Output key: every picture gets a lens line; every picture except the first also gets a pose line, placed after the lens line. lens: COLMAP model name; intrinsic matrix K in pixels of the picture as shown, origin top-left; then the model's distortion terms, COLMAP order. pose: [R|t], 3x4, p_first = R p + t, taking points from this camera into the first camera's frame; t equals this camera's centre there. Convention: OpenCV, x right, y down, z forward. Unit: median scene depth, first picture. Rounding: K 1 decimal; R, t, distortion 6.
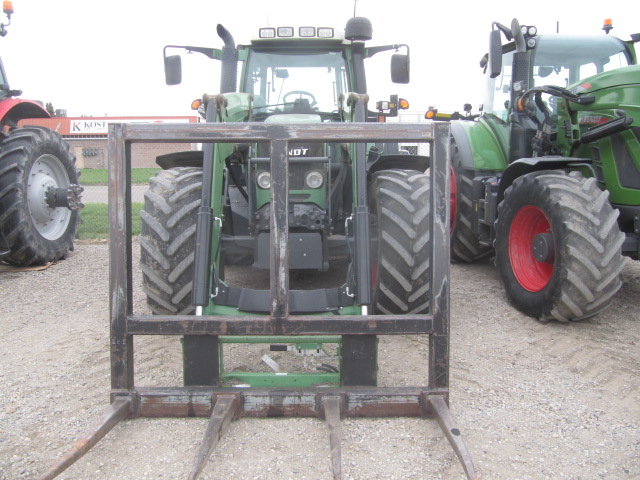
lens RADIAL K [[527.2, 0, 316.9], [0, 527.2, 238.9], [0, 0, 1]] dist [-0.050246, 0.020023]
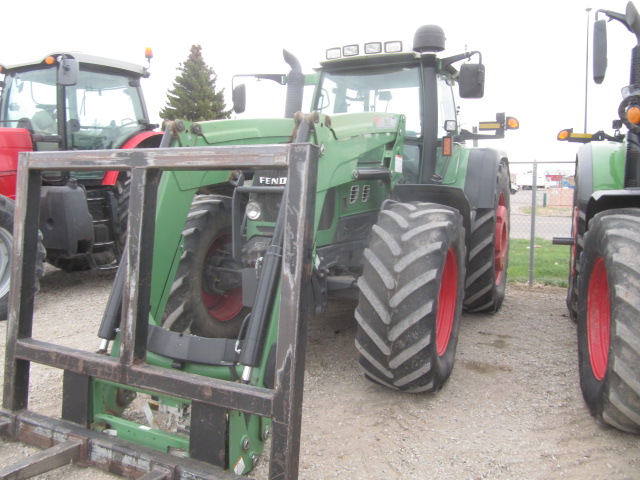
lens RADIAL K [[527.2, 0, 316.9], [0, 527.2, 238.9], [0, 0, 1]] dist [-0.050246, 0.020023]
pose [[0.899806, 0.053628, -0.432982, 0.384831], [-0.075447, 0.996592, -0.033357, -0.038091], [0.429717, 0.062682, 0.900785, 0.209665]]
